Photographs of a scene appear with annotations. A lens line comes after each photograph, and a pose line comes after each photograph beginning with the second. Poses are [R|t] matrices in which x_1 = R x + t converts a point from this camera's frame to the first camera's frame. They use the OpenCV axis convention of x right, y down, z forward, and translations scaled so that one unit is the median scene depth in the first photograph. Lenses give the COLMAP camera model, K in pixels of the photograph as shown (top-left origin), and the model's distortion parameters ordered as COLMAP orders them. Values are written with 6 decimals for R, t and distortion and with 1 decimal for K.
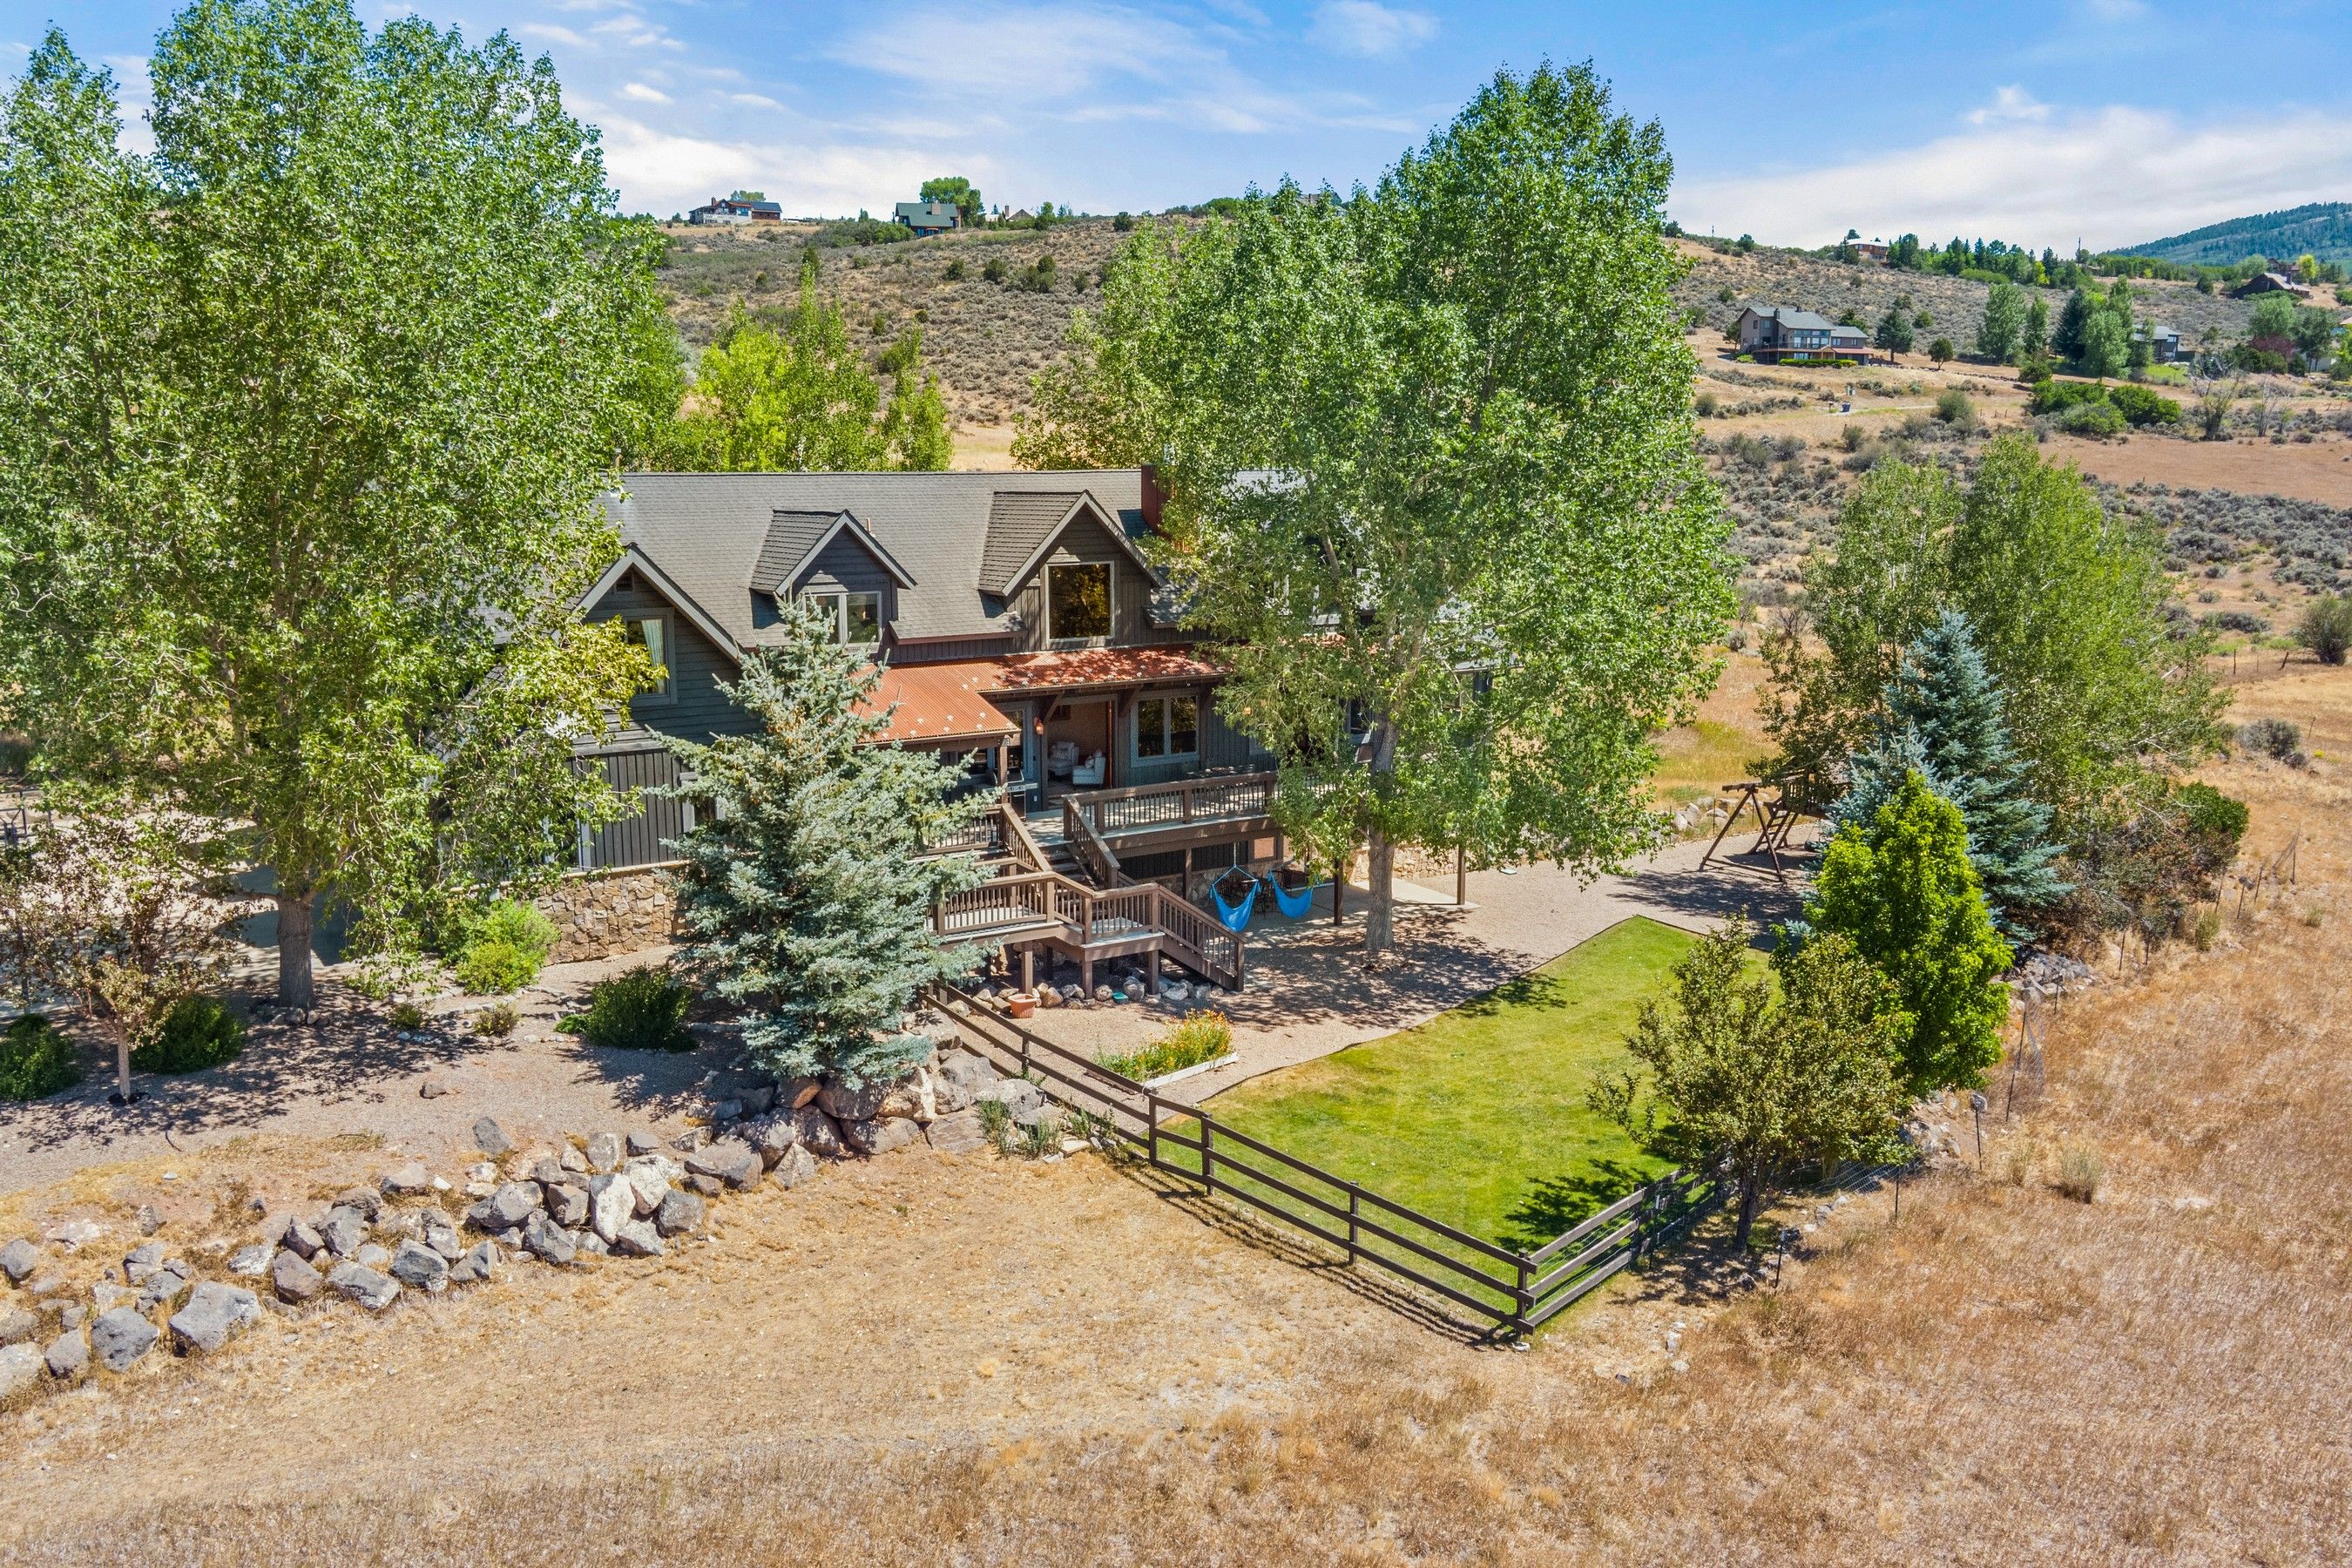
lens RADIAL K [[1890.6, 0, 1176.0], [0, 1890.6, 784.0], [0, 0, 1]] dist [-0.075222, 0.014230]
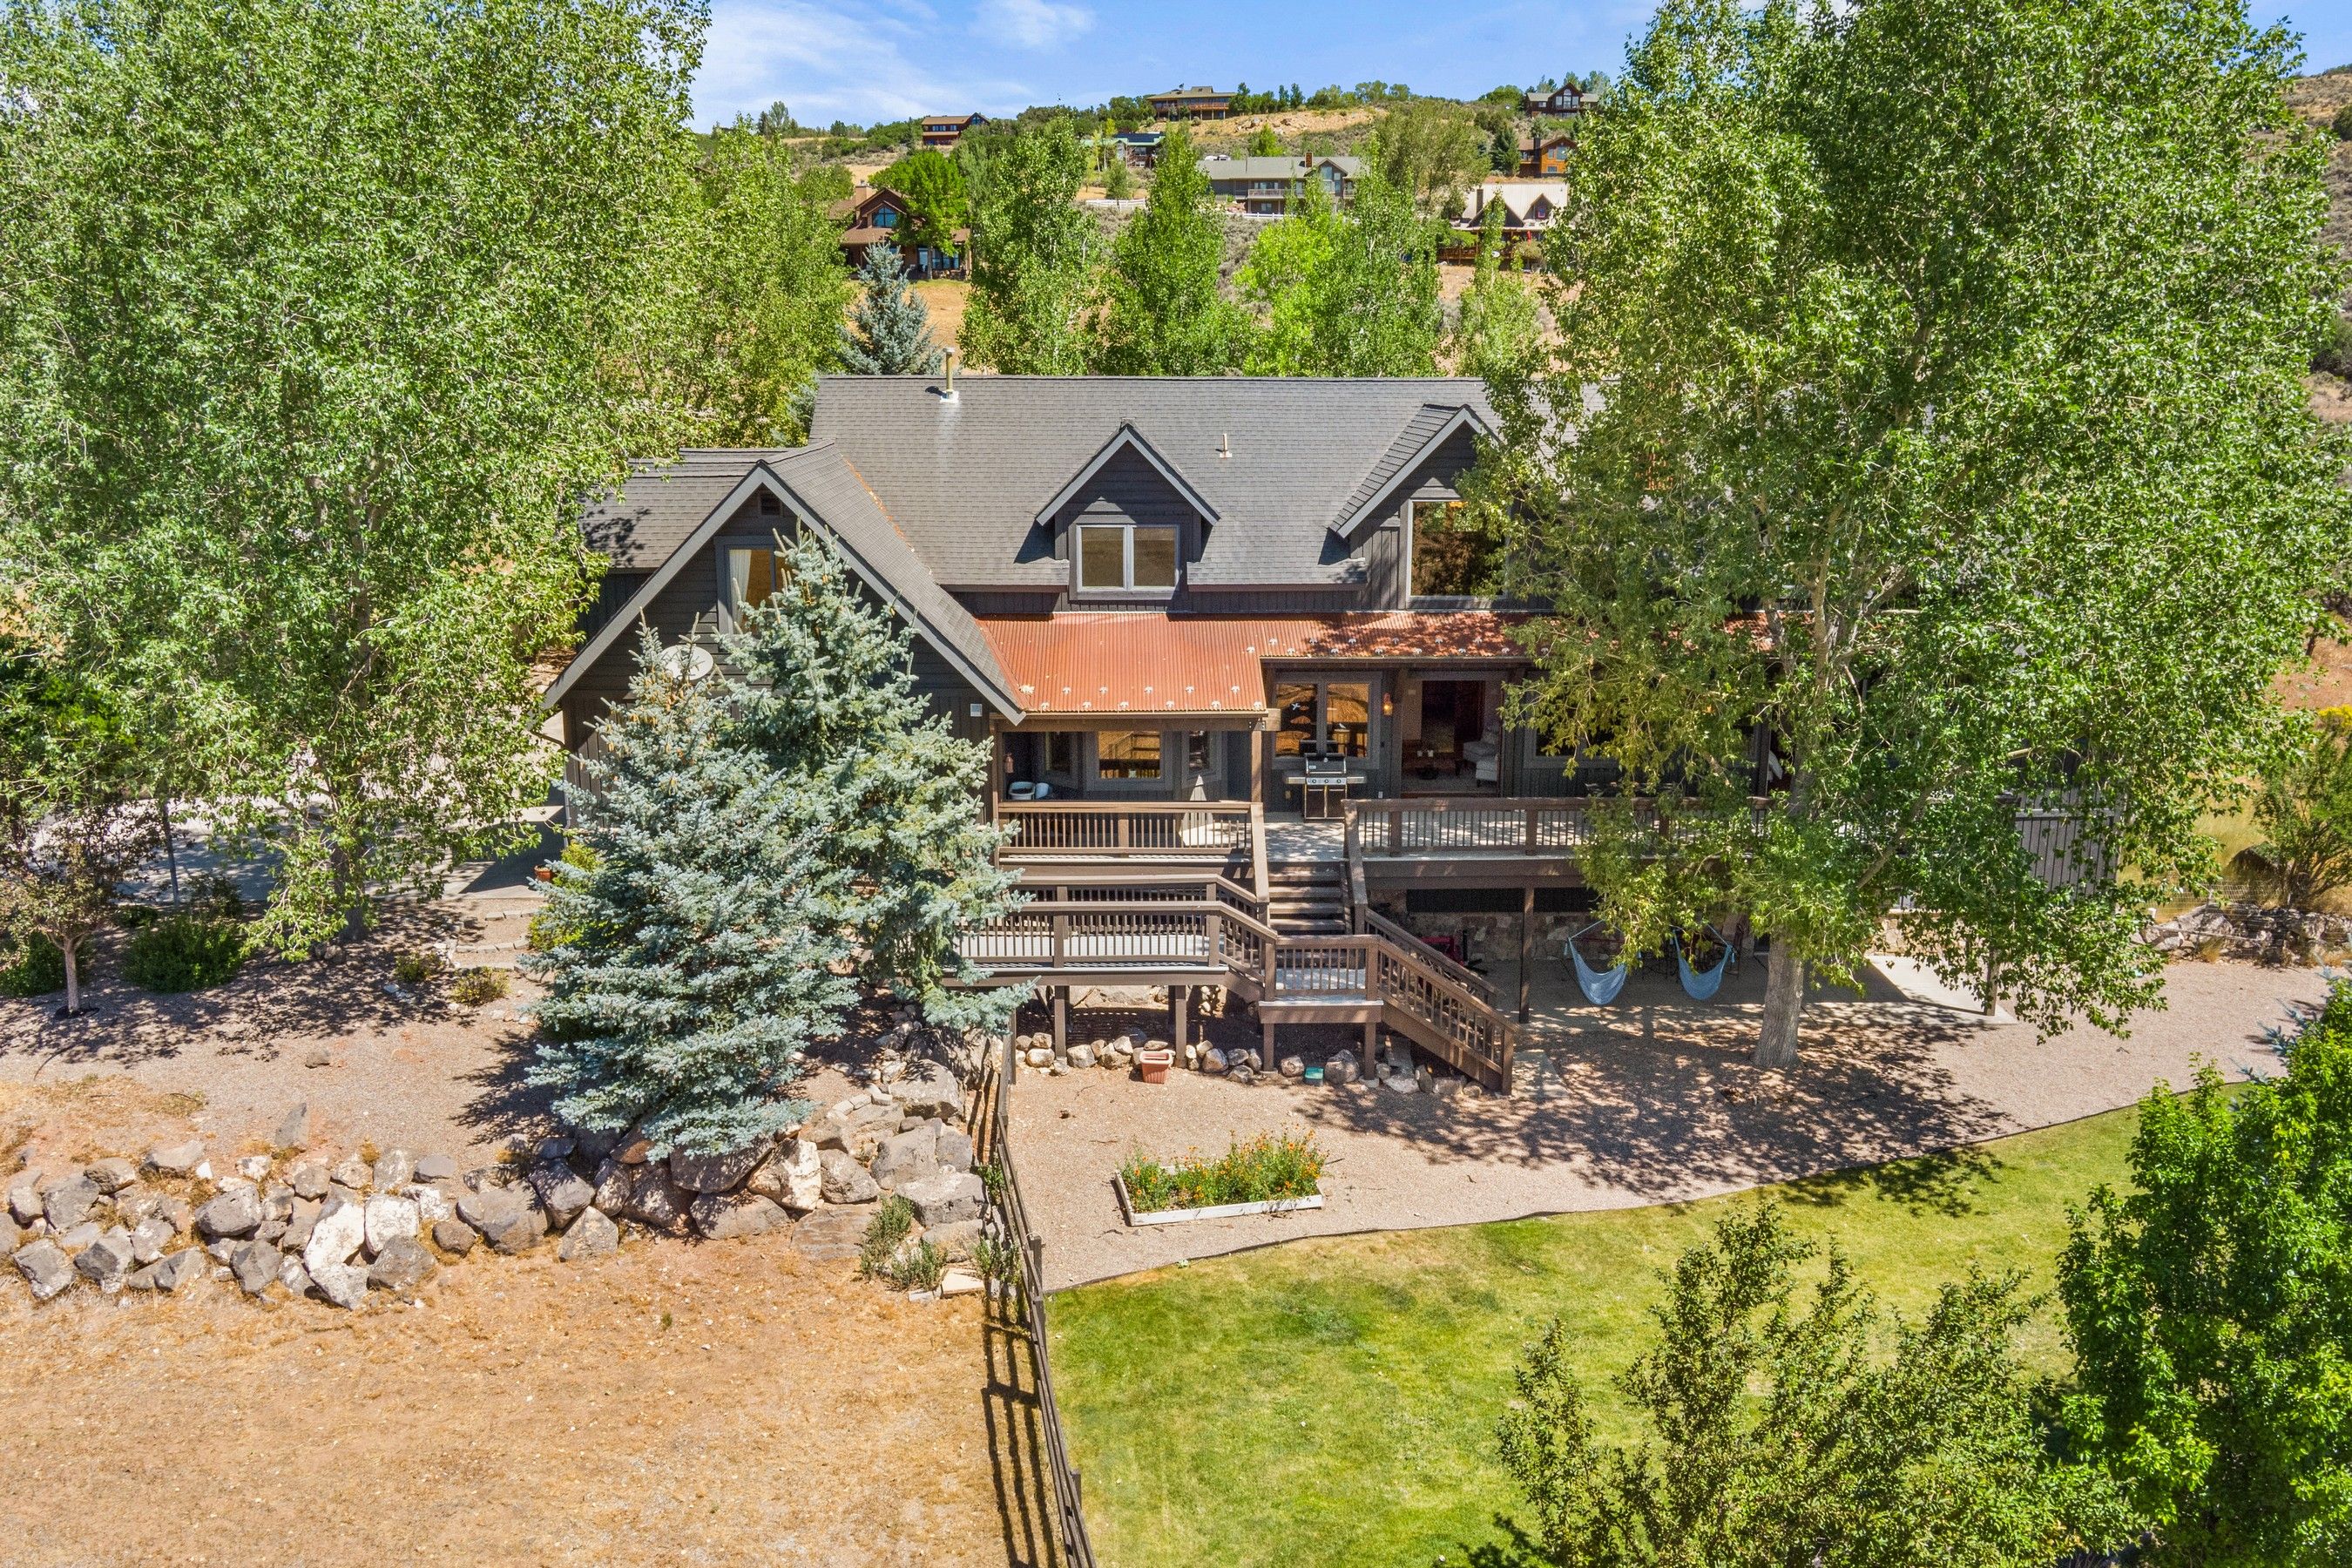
lens RADIAL K [[1890.6, 0, 1176.0], [0, 1890.6, 784.0], [0, 0, 1]] dist [-0.075222, 0.014230]
pose [[0.845072, 0.122717, -0.520379, 0.316848], [-0.091961, 0.992160, 0.084632, -0.066275], [0.526685, -0.023665, 0.849731, 0.328462]]
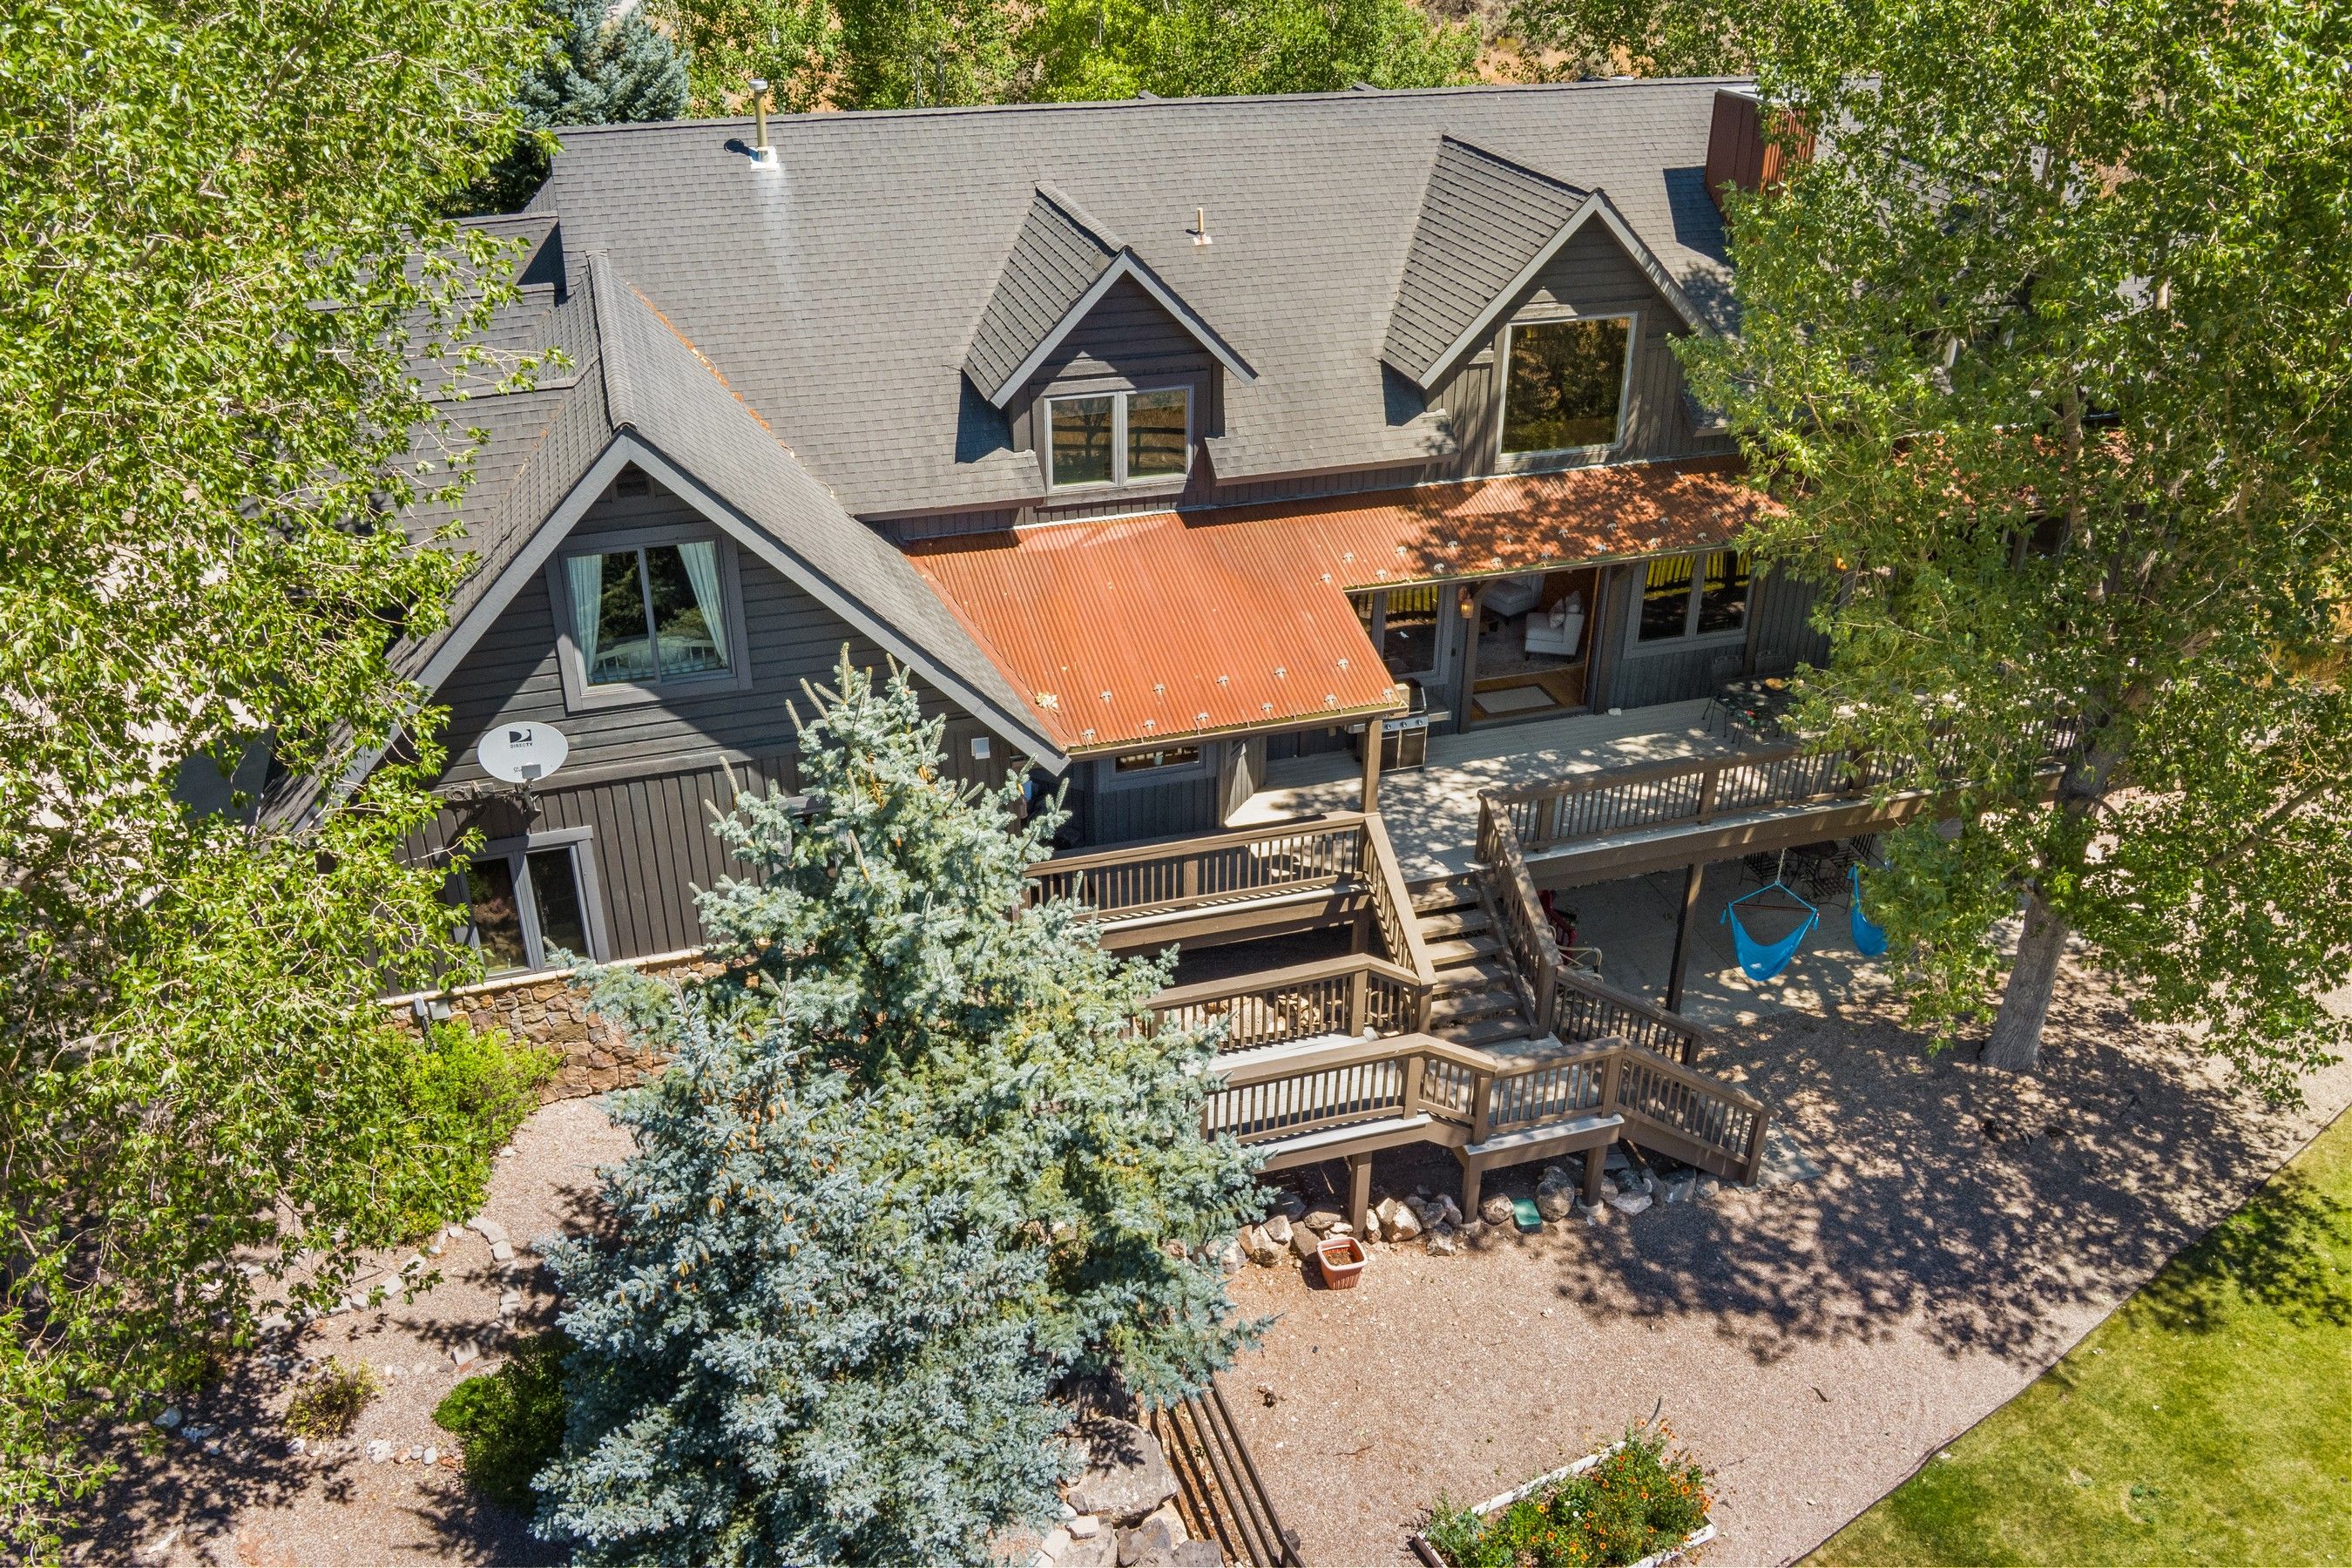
lens RADIAL K [[1890.6, 0, 1176.0], [0, 1890.6, 784.0], [0, 0, 1]] dist [-0.075222, 0.014230]
pose [[0.960829, 0.142213, -0.237871, -0.015354], [-0.055477, 0.939627, 0.337674, -0.198131], [0.271532, -0.311251, 0.910711, 0.511601]]
